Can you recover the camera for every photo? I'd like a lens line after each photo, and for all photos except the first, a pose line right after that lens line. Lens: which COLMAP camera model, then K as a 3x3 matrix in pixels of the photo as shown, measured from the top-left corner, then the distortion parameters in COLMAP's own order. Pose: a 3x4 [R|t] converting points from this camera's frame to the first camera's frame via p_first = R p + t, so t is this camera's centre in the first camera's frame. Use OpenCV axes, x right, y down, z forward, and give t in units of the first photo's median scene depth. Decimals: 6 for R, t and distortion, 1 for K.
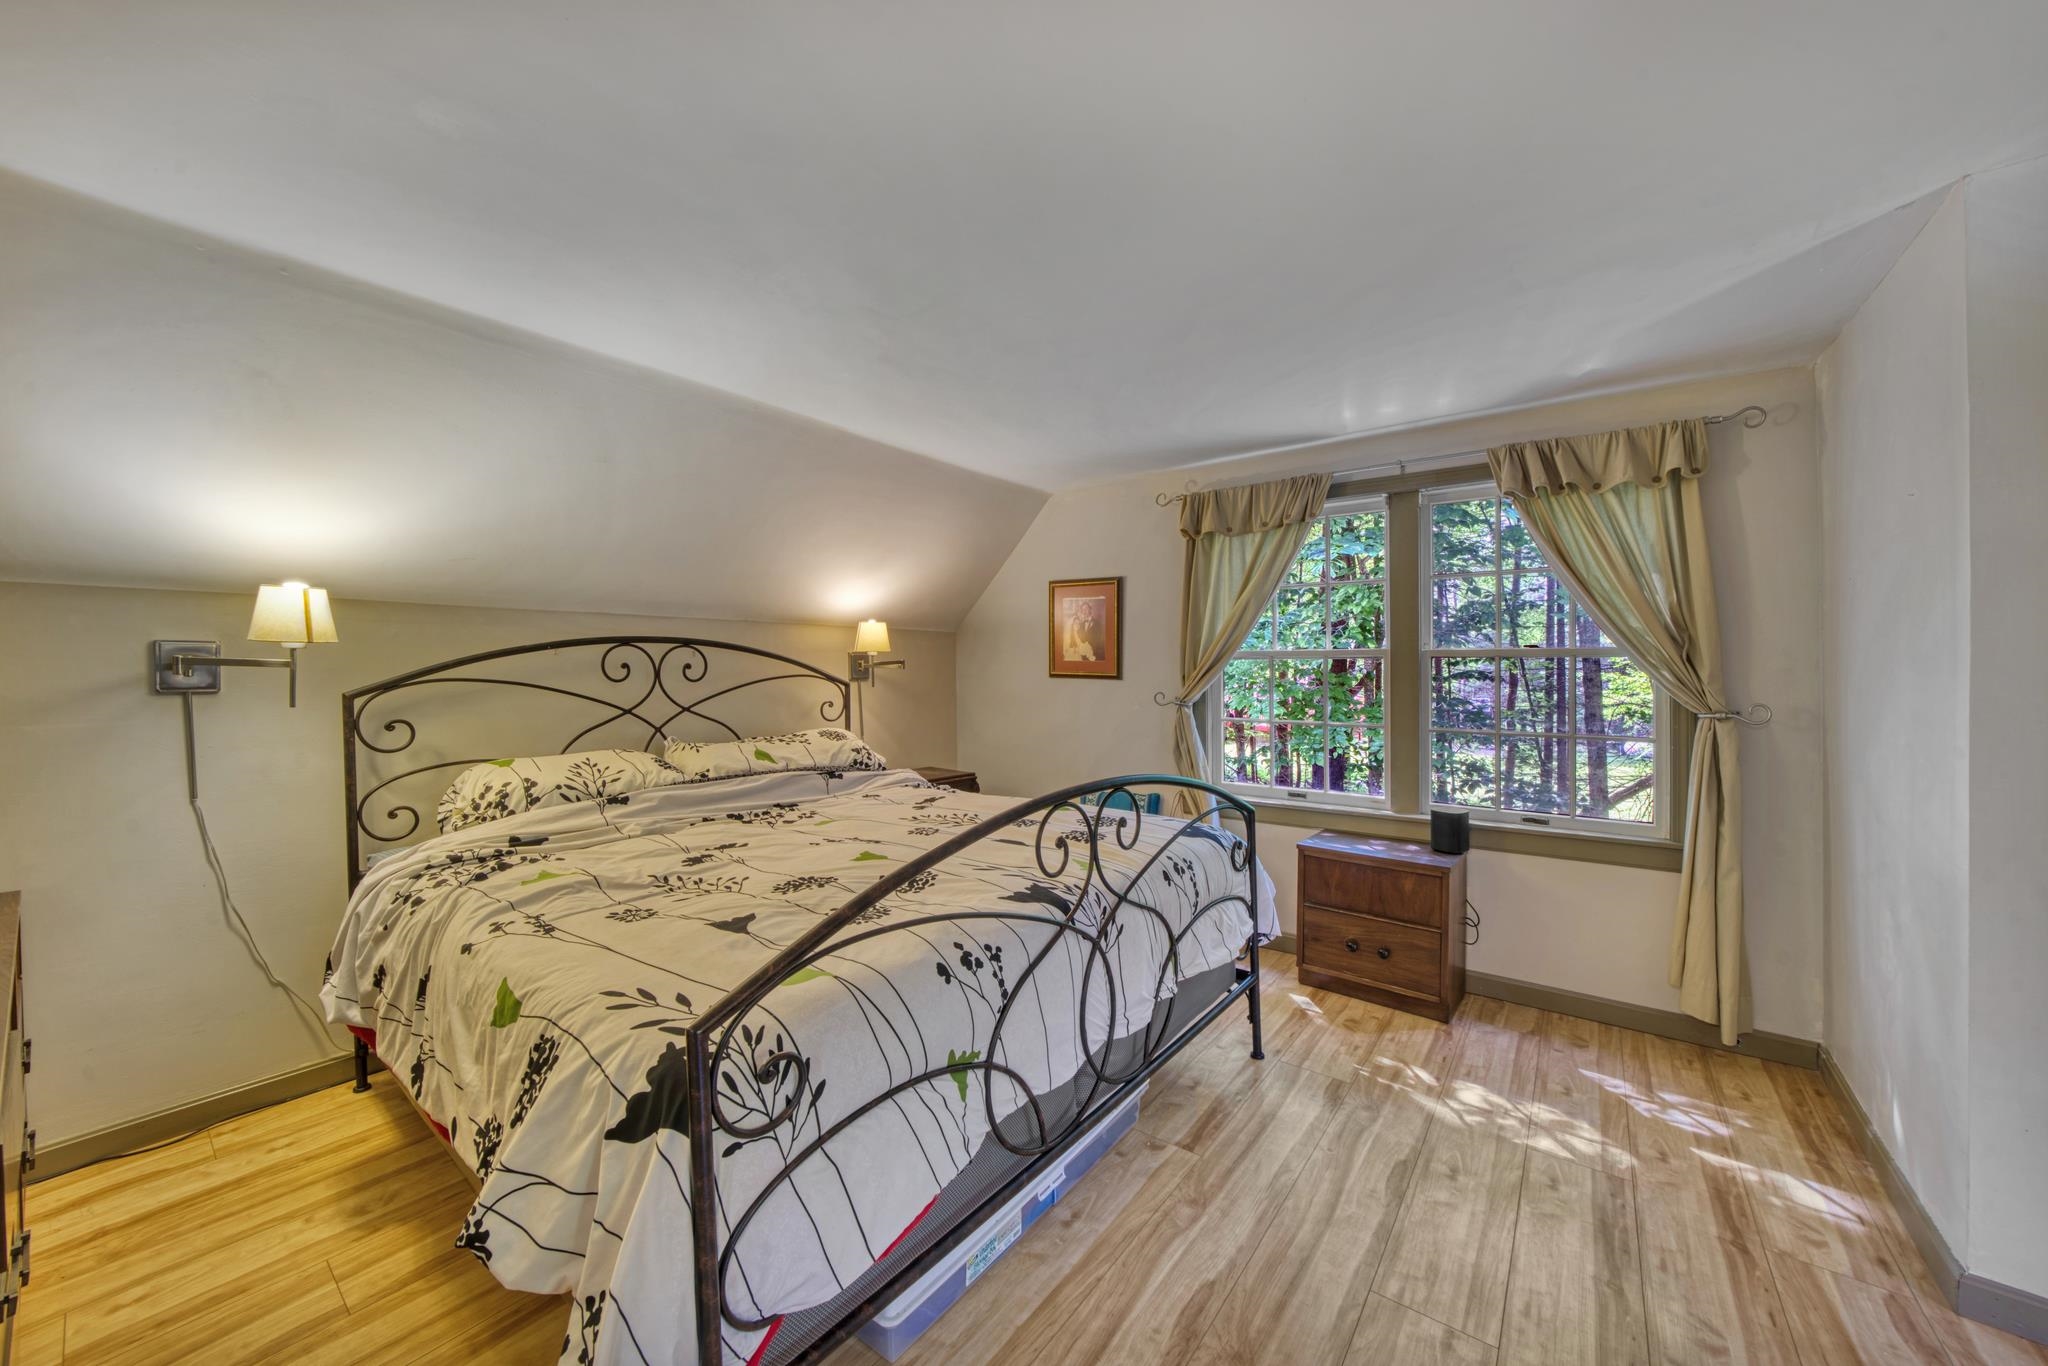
lens RADIAL K [[736.4, 0, 1020.0], [0, 736.4, 668.5], [0, 0, 1]] dist [-0.028439, 0.004224]
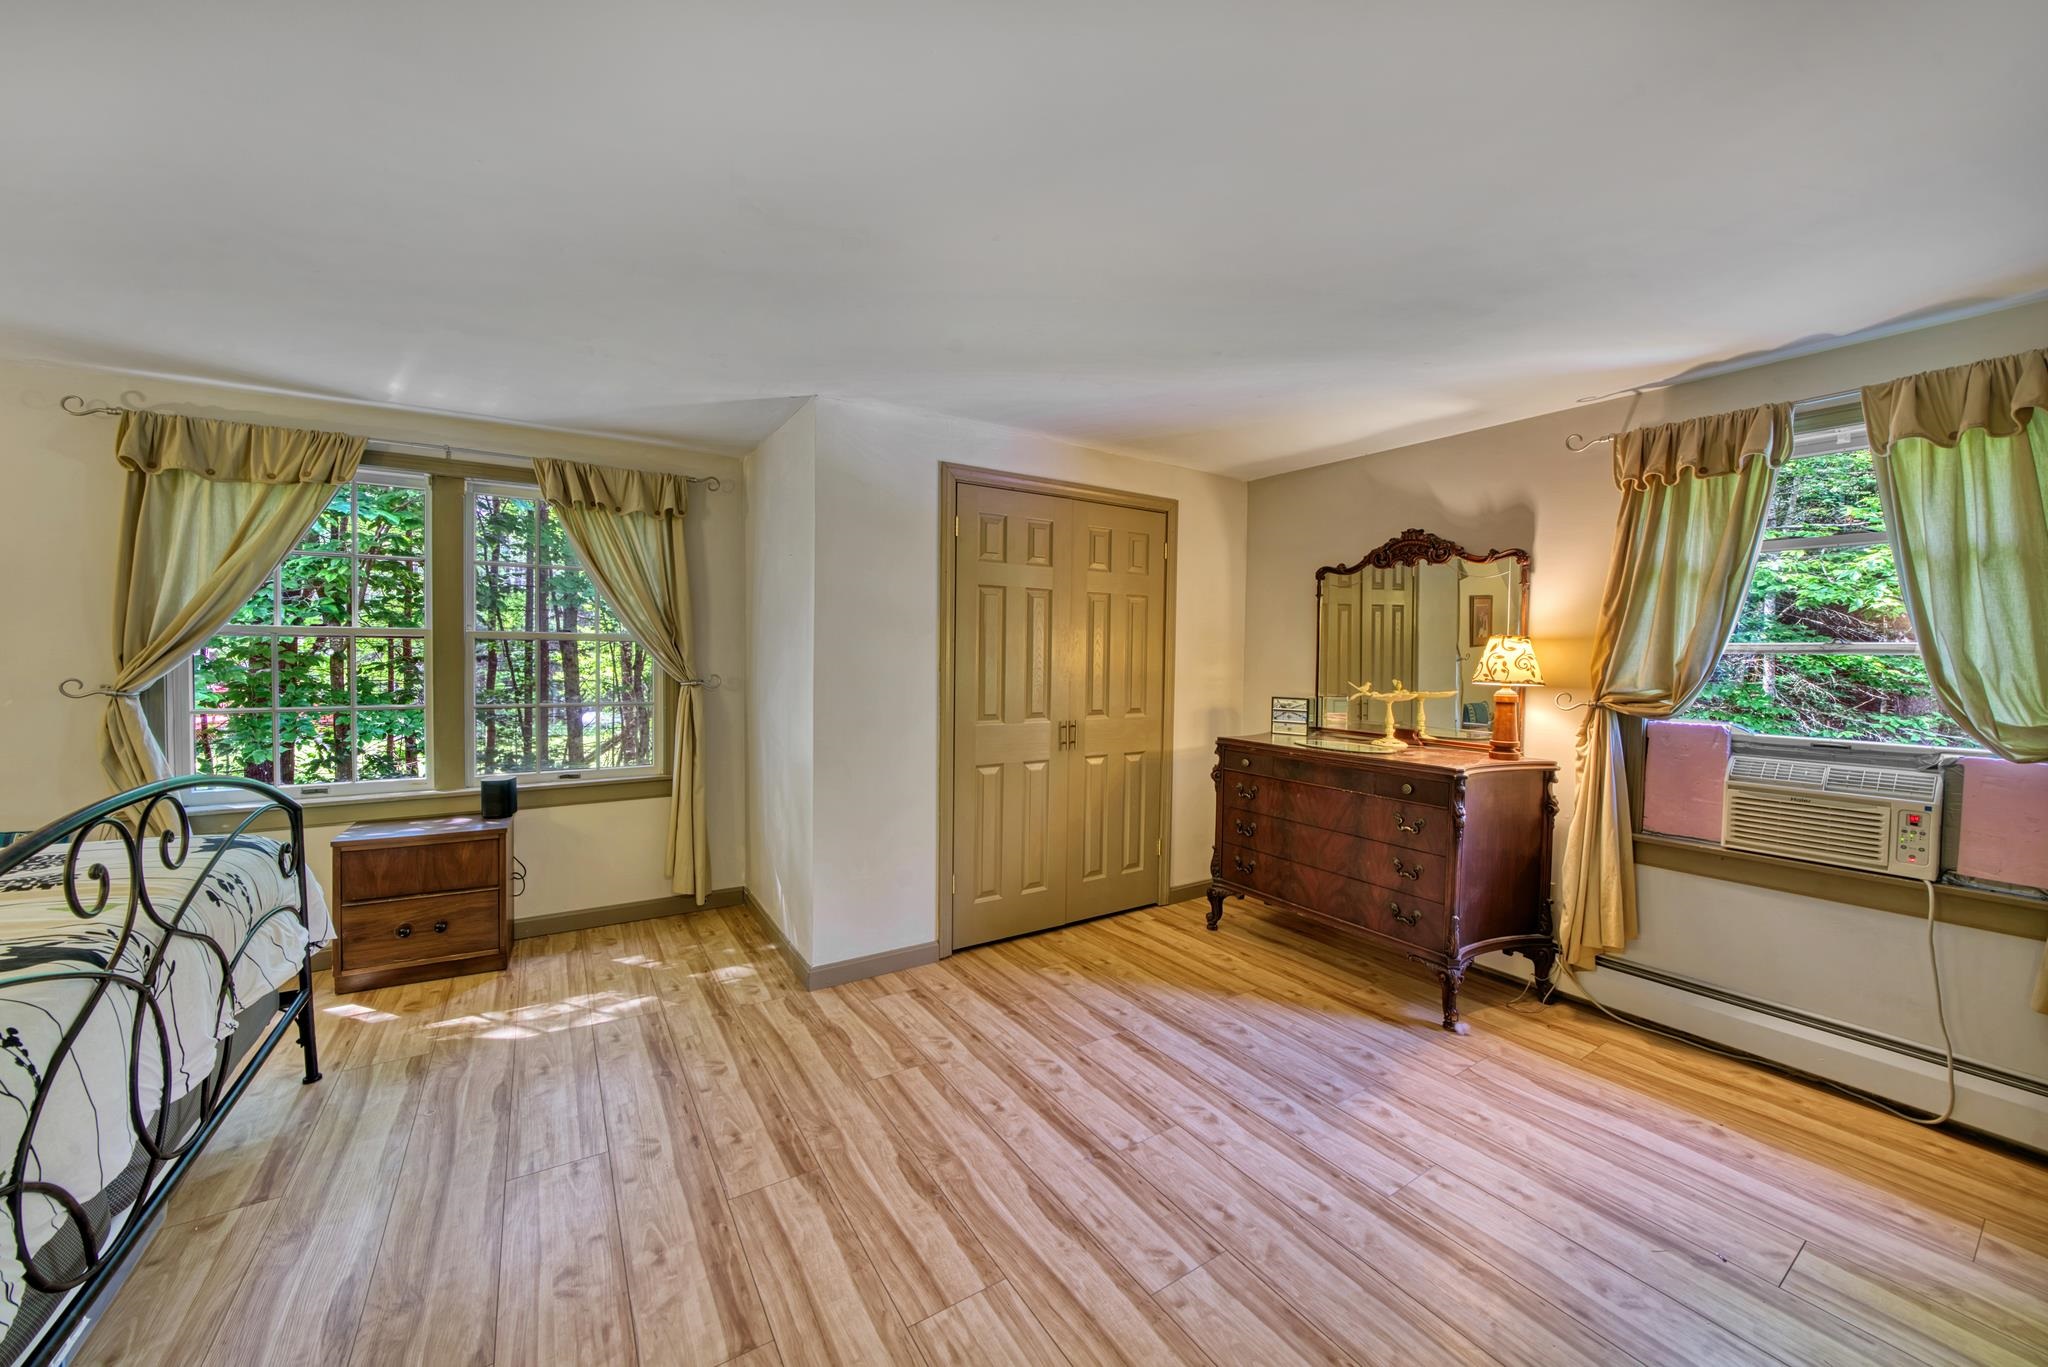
lens RADIAL K [[726.3, 0, 1020.4], [0, 726.3, 678.0], [0, 0, 1]] dist [-0.020673, 0.000082]
pose [[0.314780, -0.027658, 0.948762, -0.202304], [-0.008869, 0.999446, 0.032078, 0.001458], [-0.949123, -0.018512, 0.314360, -0.089636]]
